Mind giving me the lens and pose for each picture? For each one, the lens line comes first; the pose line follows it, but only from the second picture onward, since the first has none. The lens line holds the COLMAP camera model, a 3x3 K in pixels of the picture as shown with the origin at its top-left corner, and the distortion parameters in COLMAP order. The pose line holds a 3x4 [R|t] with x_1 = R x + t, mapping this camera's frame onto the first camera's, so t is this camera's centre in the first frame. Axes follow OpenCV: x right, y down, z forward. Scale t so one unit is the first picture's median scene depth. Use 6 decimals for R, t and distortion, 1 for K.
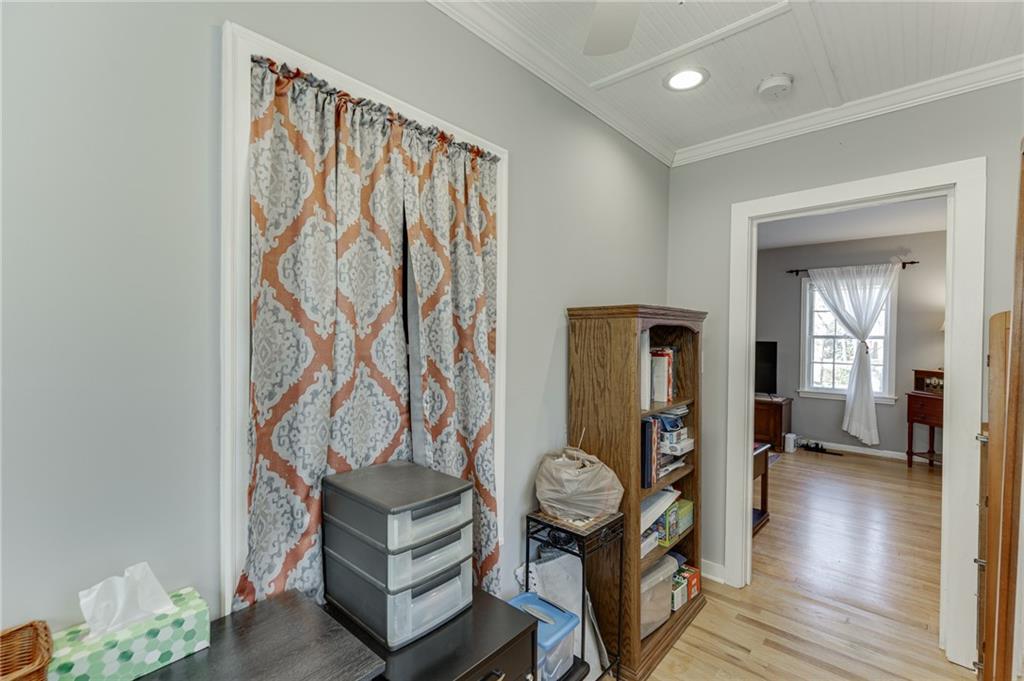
lens RADIAL K [[457.4, 0, 519.6], [0, 457.4, 341.9], [0, 0, 1]] dist [0.011298, -0.002825]
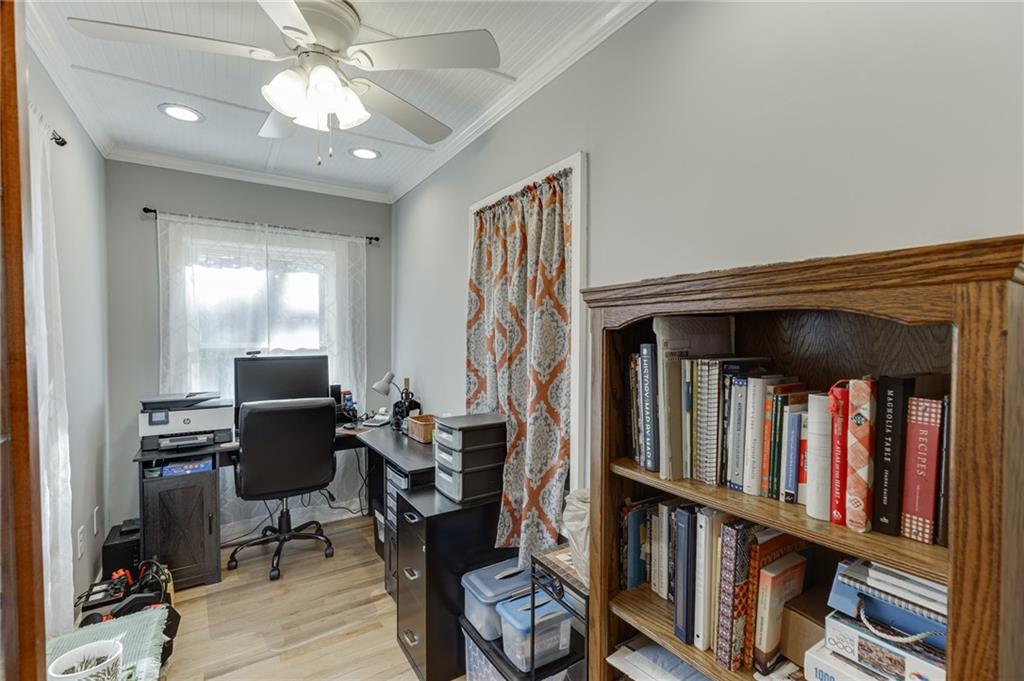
lens RADIAL K [[457.4, 0, 519.6], [0, 457.4, 341.9], [0, 0, 1]] dist [0.011298, -0.002825]
pose [[-0.273256, 0.008013, -0.961908, 1.084266], [-0.020930, 0.999679, 0.014273, -0.003766], [0.961714, 0.024033, -0.273000, 1.253899]]
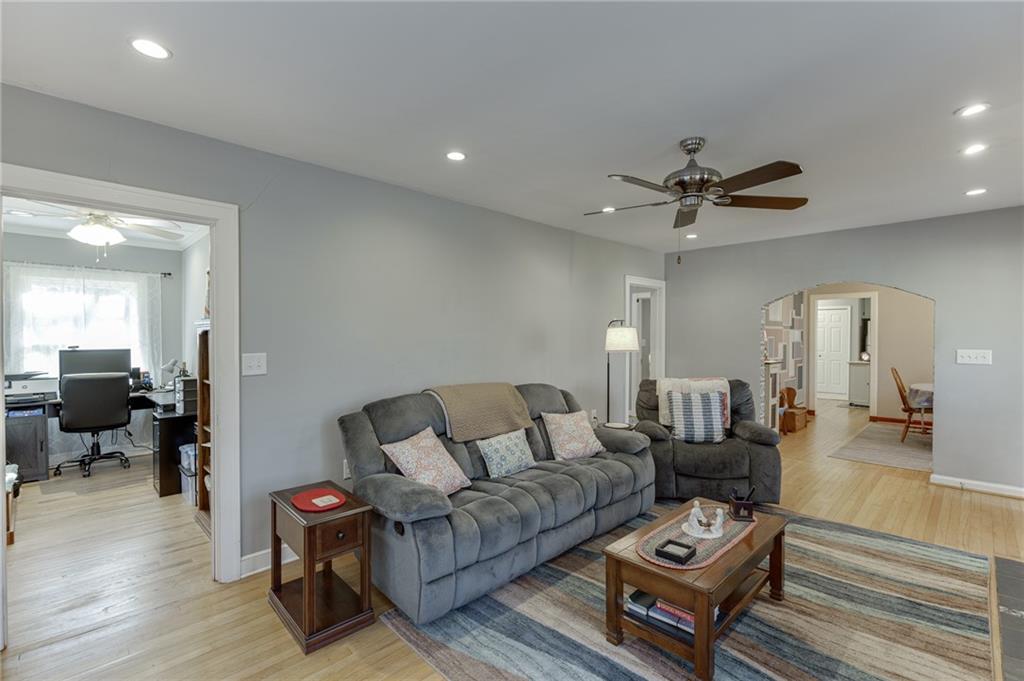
lens RADIAL K [[457.4, 0, 519.6], [0, 457.4, 341.9], [0, 0, 1]] dist [0.011298, -0.002825]
pose [[-0.063870, 0.010536, -0.997903, 2.119877], [-0.021862, 0.999690, 0.011954, -0.035538], [0.997719, 0.022580, -0.063620, 2.470466]]
